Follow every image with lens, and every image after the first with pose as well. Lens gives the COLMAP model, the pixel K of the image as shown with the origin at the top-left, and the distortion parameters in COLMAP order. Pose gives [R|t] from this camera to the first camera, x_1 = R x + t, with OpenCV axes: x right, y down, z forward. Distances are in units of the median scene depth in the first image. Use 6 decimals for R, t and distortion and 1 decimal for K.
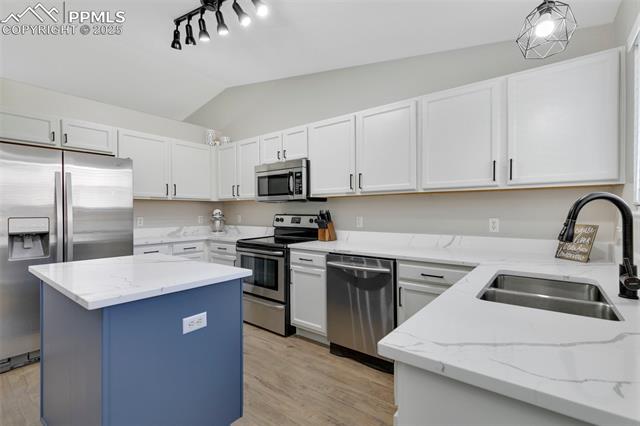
lens RADIAL K [[289.8, 0, 321.5], [0, 289.8, 209.8], [0, 0, 1]] dist [0.007848, -0.000628]
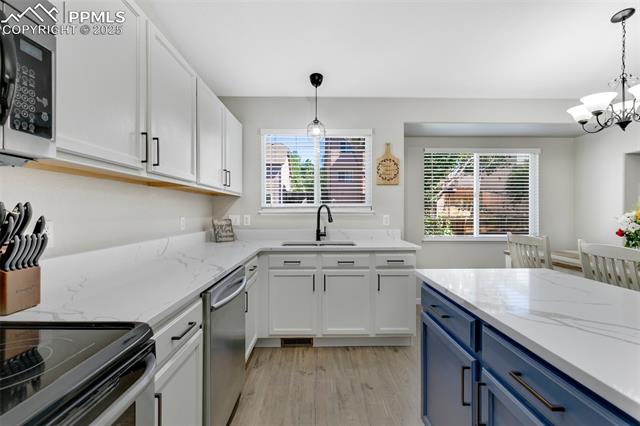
lens RADIAL K [[289.8, 0, 320.2], [0, 289.8, 214.5], [0, 0, 1]] dist [0.007848, -0.000628]
pose [[-0.622742, -0.007674, 0.782390, -0.399679], [-0.007076, 0.999966, 0.004176, 0.009464], [-0.782395, -0.002935, -0.622775, 0.929655]]
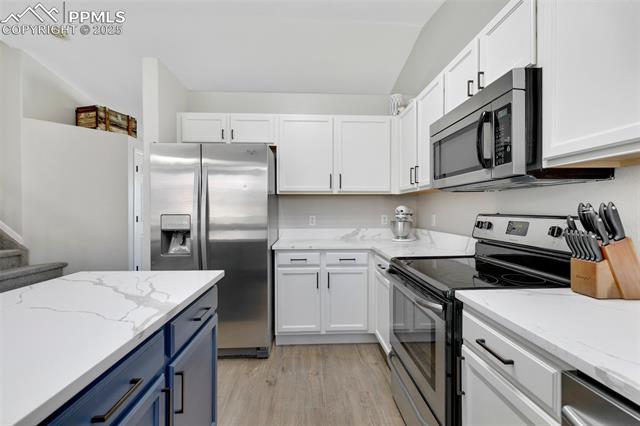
lens RADIAL K [[289.8, 0, 321.7], [0, 289.8, 212.8], [0, 0, 1]] dist [0.007848, -0.000628]
pose [[0.656102, 0.007676, -0.754633, 0.056080], [0.003755, 0.999903, 0.013436, 0.006908], [0.754663, -0.011649, 0.656010, 0.533598]]
